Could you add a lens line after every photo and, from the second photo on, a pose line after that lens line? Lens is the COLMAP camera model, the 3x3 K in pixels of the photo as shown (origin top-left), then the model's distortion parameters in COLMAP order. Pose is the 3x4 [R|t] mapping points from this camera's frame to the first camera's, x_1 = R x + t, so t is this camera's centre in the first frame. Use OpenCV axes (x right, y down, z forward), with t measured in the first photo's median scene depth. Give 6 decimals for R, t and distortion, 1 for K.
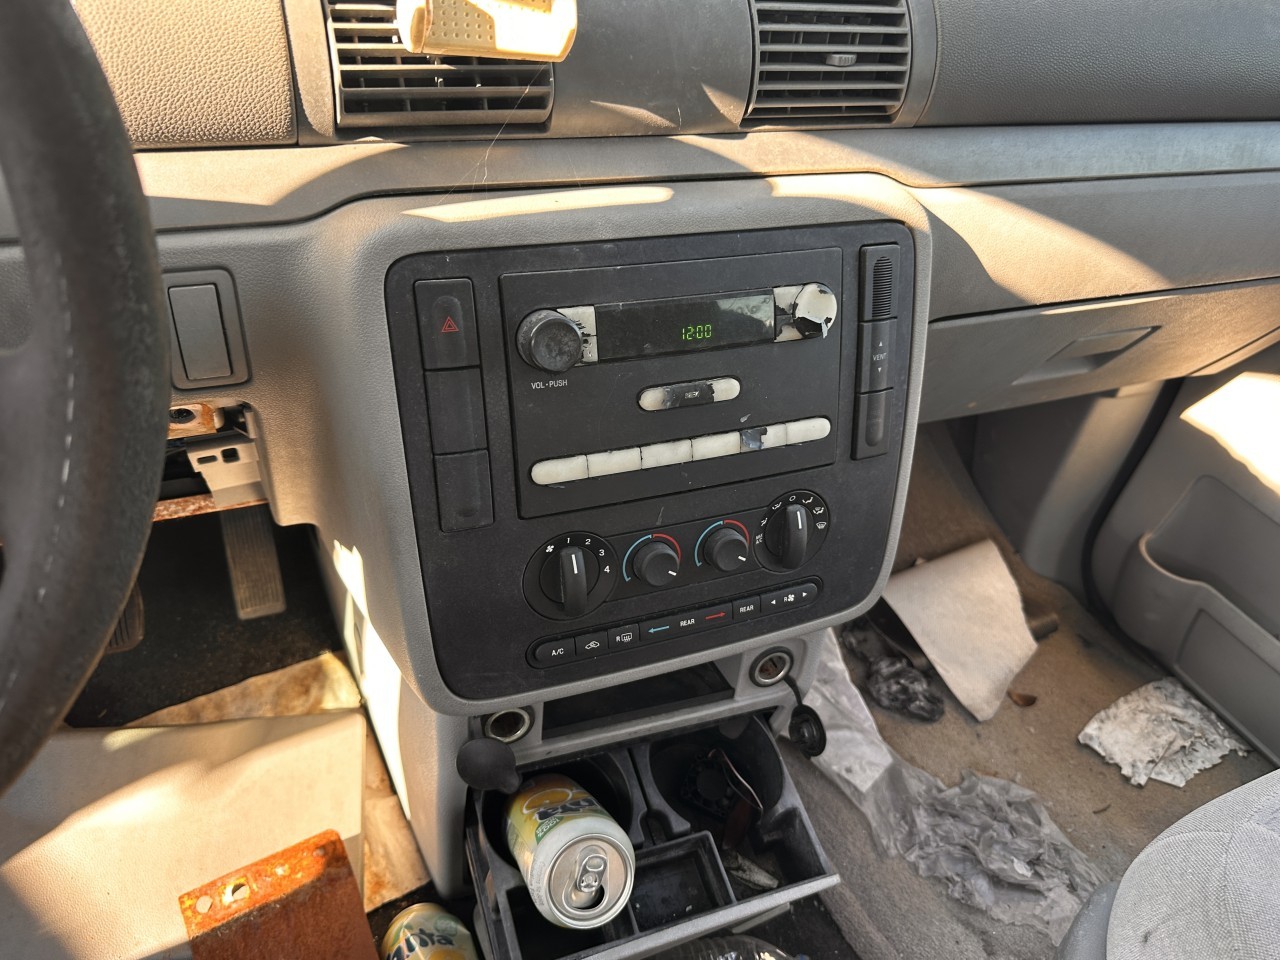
lens RADIAL K [[898.2, 0, 640.0], [0, 898.2, 480.0], [0, 0, 1]] dist [0.039178, -0.046533]
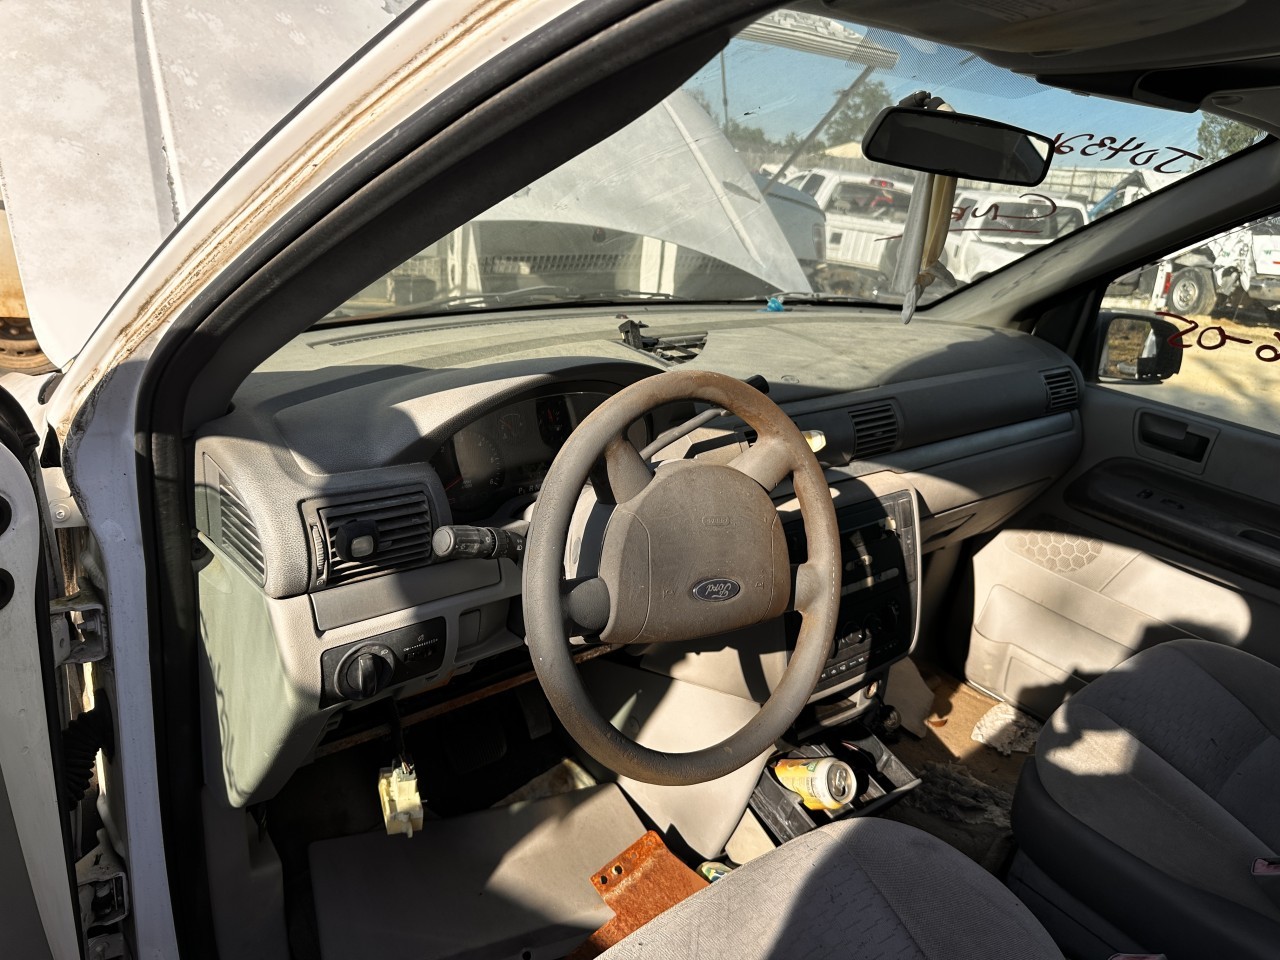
lens RADIAL K [[898.2, 0, 640.0], [0, 898.2, 480.0], [0, 0, 1]] dist [0.039178, -0.046533]
pose [[0.957408, -0.092416, 0.273548, -0.760975], [0.149919, 0.968789, -0.197413, 0.055799], [-0.246766, 0.230015, 0.941382, -0.834209]]
